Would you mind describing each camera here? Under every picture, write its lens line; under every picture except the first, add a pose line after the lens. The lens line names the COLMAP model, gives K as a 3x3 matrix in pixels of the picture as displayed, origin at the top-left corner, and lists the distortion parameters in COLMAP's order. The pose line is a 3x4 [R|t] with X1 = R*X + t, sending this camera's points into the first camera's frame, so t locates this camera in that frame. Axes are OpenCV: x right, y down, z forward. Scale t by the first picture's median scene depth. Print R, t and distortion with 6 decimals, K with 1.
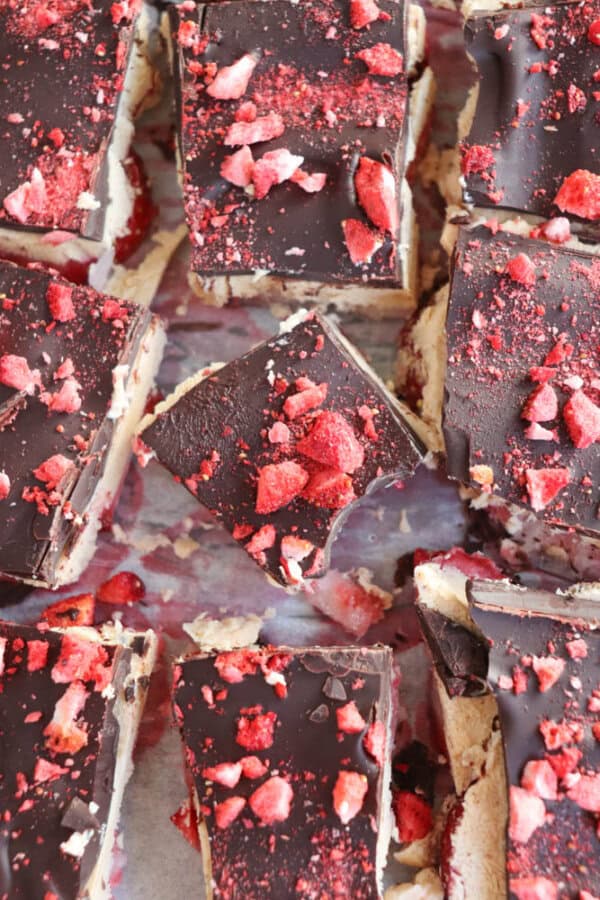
lens RADIAL K [[1303.4, 0, 313.6], [0, 1303.4, 426.4], [0, 0, 1]] dist [-0.055638, 0.000000]
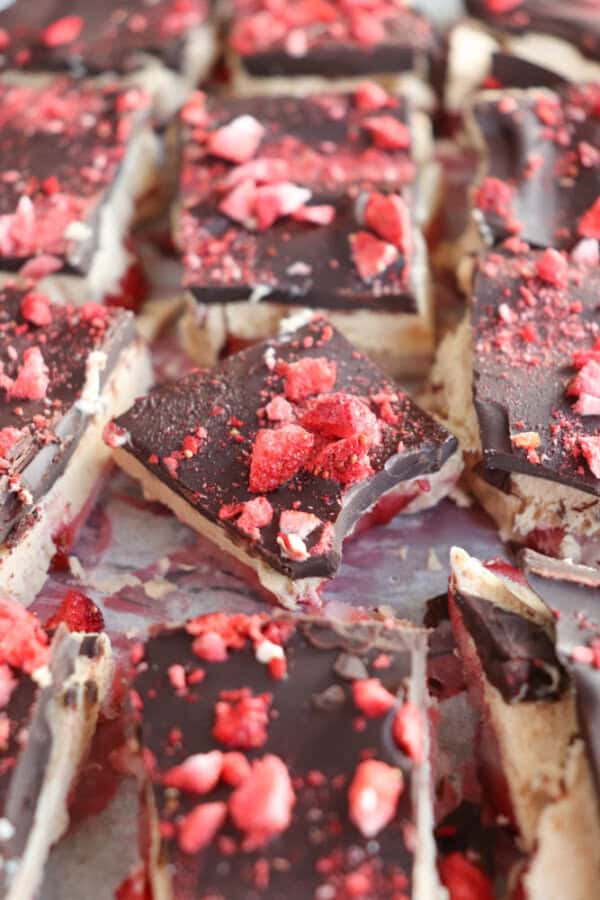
lens RADIAL K [[1303.4, 0, 309.0], [0, 1303.4, 449.7], [0, 0, 1]] dist [-0.055638, 0.000000]
pose [[0.999990, -0.001121, -0.004336, -0.003668], [-0.001241, 0.860900, -0.508773, 0.452506], [0.004303, 0.508773, 0.860890, 0.292669]]
